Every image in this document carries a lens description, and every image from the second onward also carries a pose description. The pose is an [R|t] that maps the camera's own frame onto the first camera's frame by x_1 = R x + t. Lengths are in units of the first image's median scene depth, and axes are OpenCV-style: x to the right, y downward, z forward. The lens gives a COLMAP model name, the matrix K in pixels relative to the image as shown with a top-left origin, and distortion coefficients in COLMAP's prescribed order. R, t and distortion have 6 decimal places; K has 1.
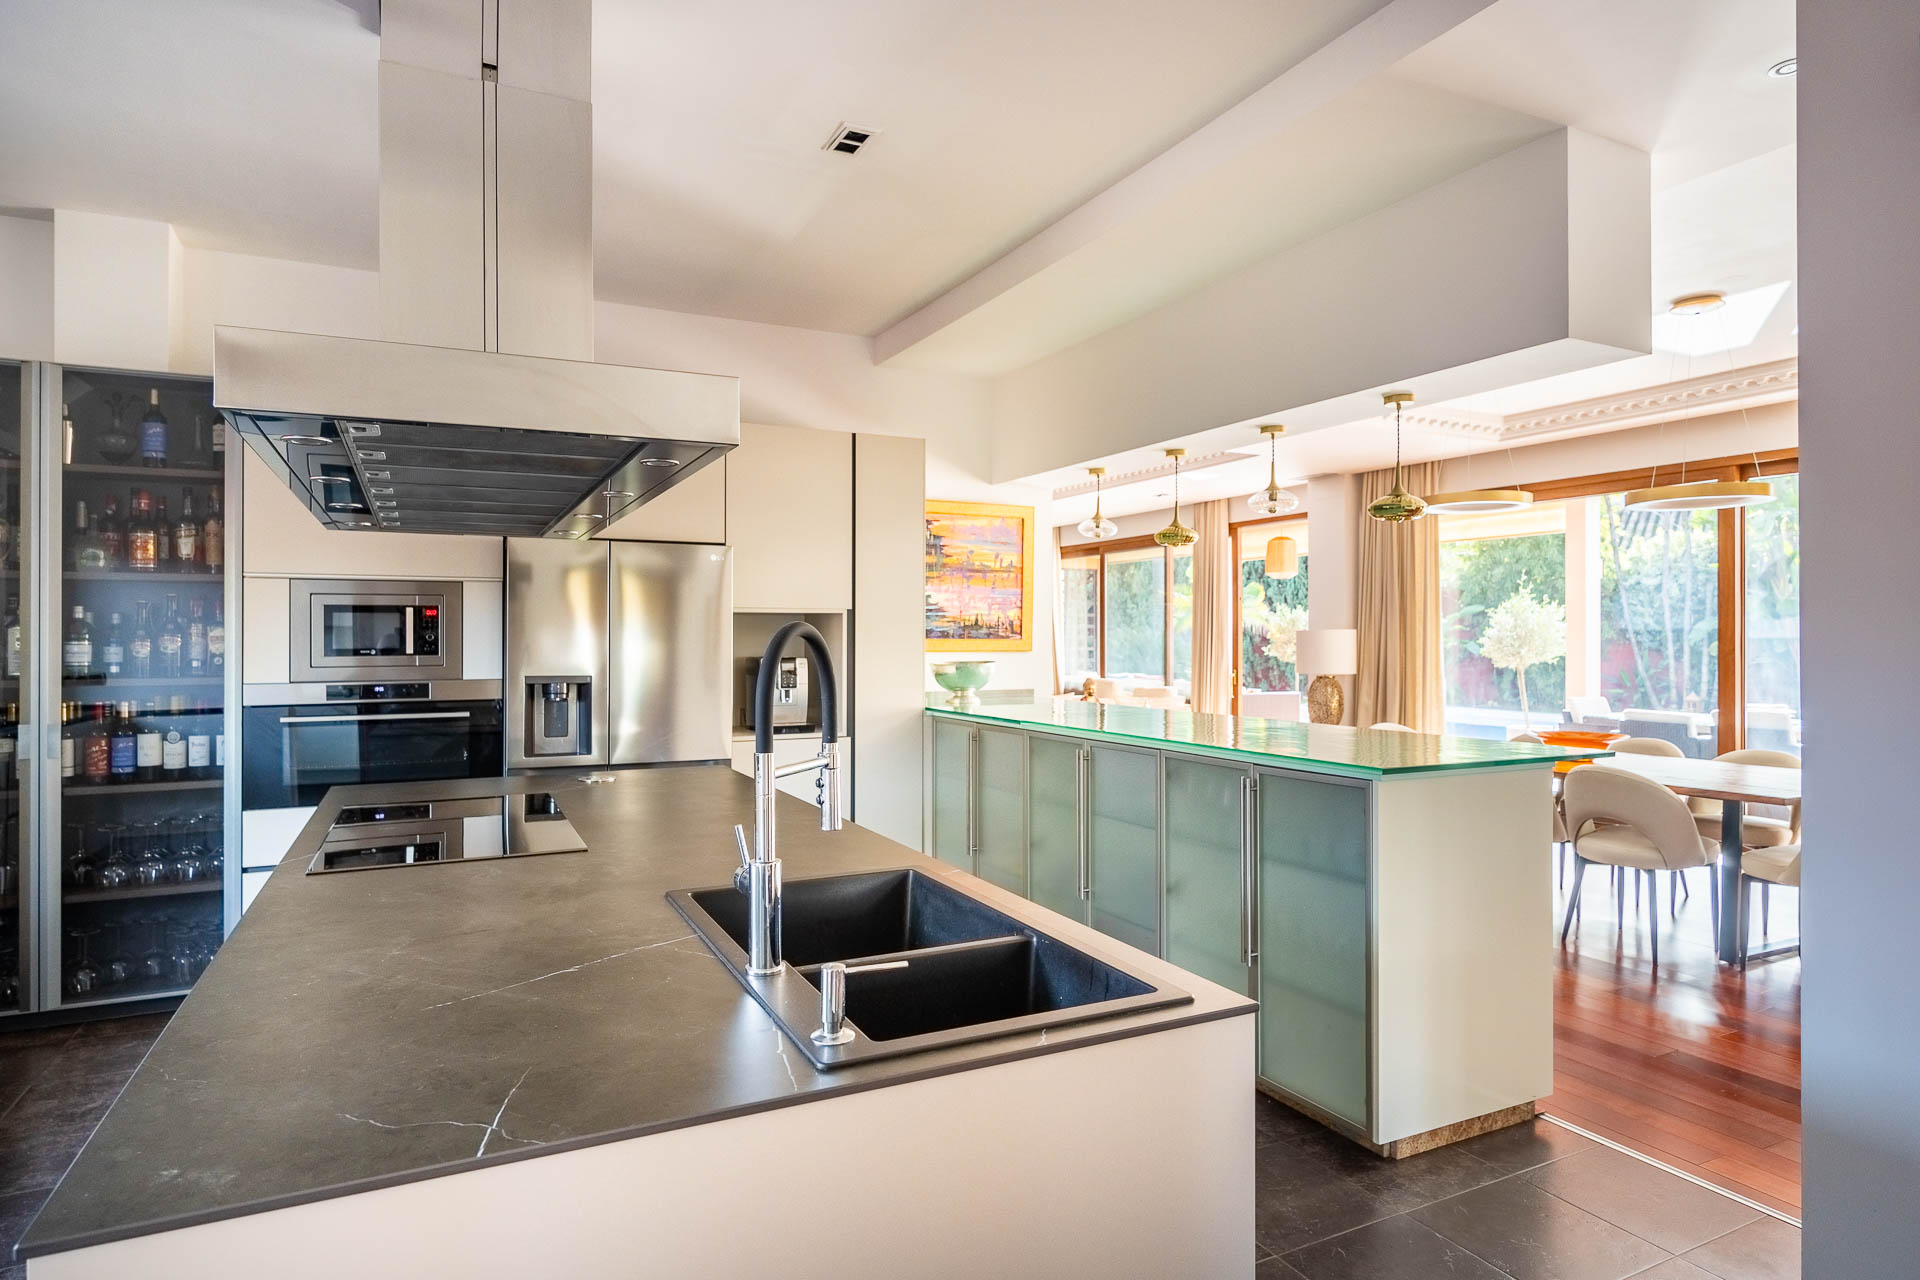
lens RADIAL K [[1075.5, 0, 960.7], [0, 1075.5, 629.6], [0, 0, 1]] dist [-0.000114, -0.001323]
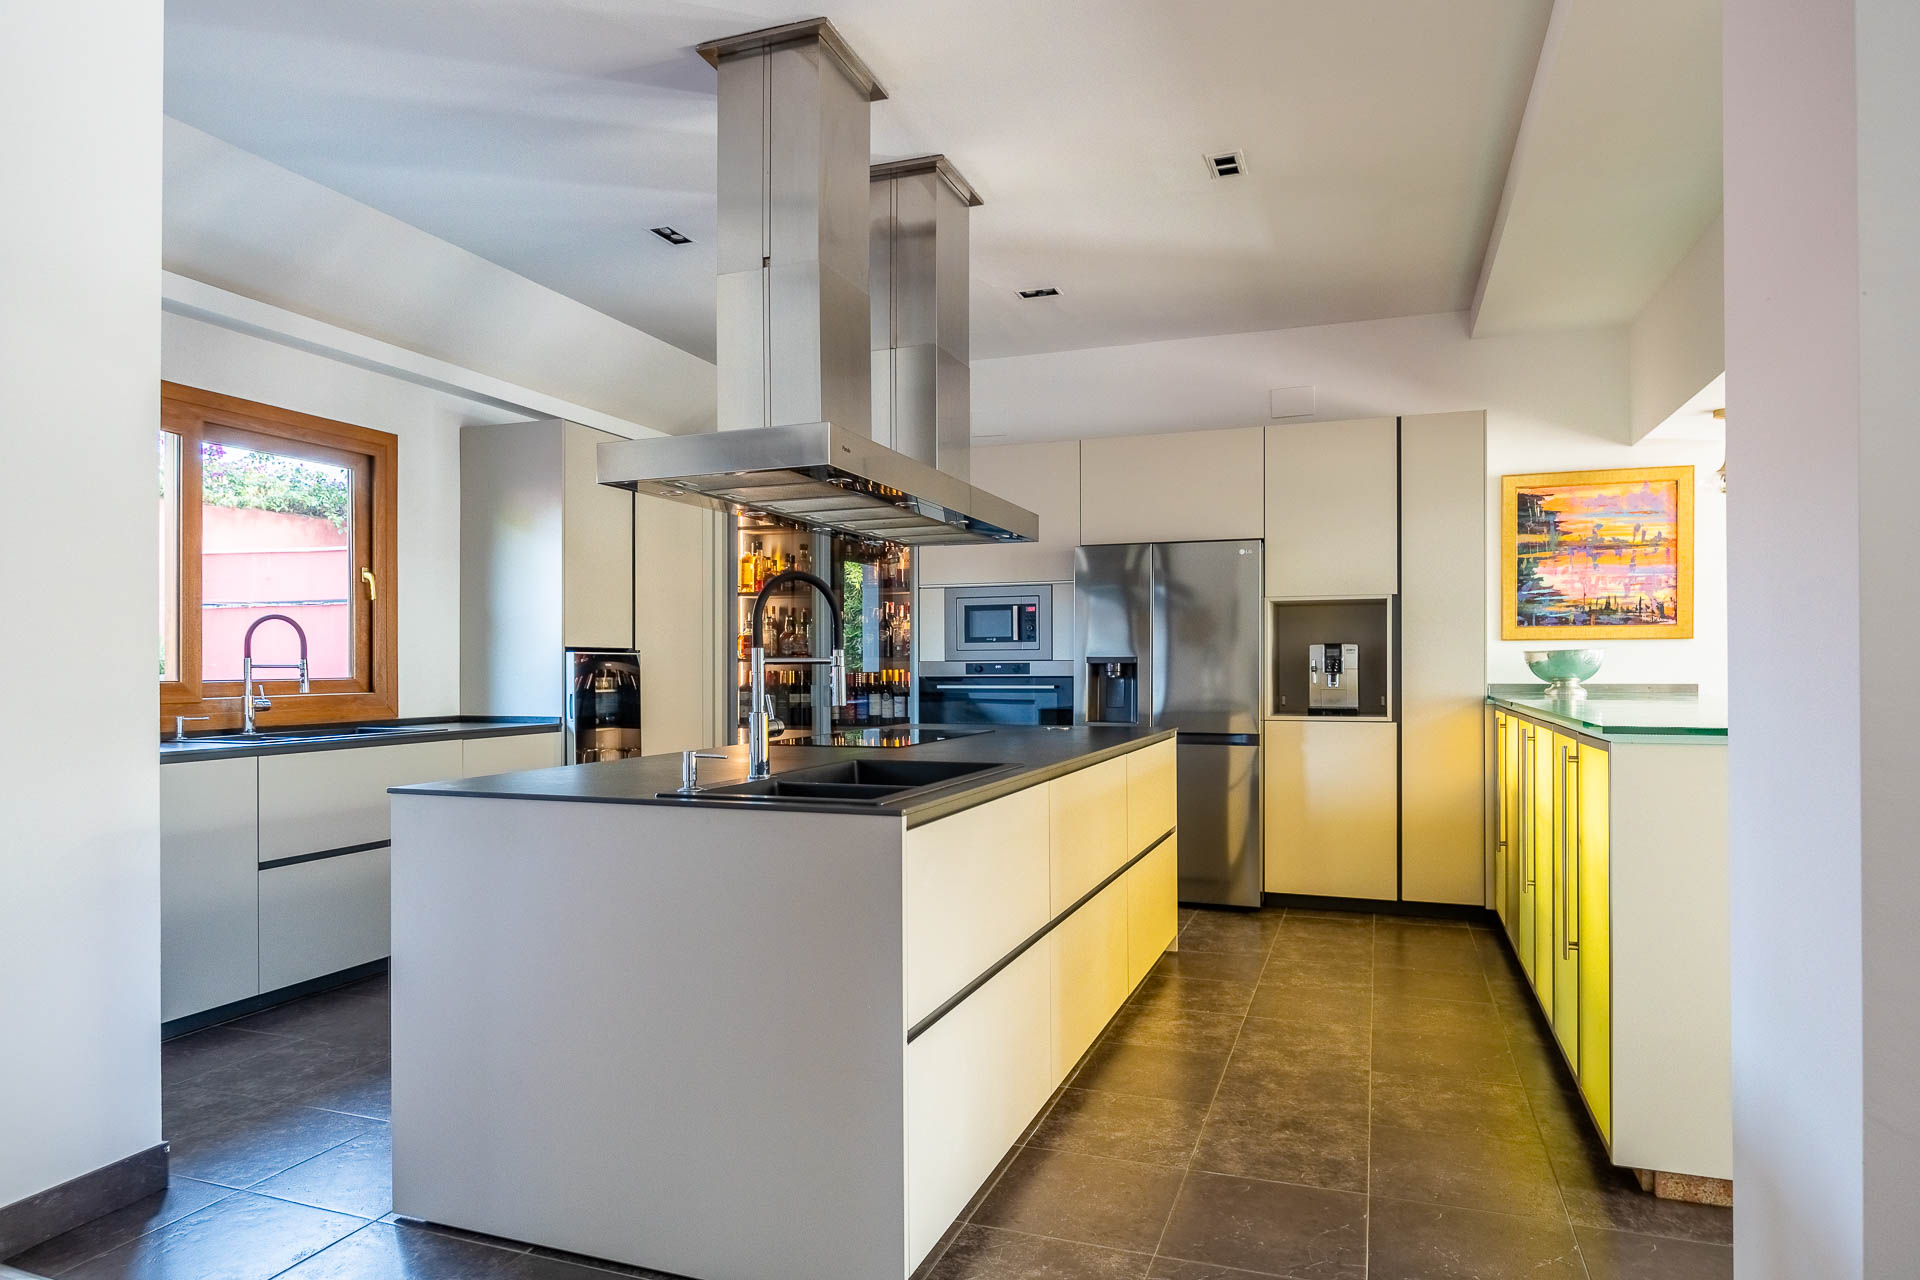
lens RADIAL K [[1075.5, 0, 951.4], [0, 1075.5, 655.9], [0, 0, 1]] dist [-0.000114, -0.001323]
pose [[0.702268, -0.004891, -0.711895, 0.282823], [0.010619, 0.999937, 0.003605, 0.026795], [0.711833, -0.010092, 0.702276, 0.006443]]
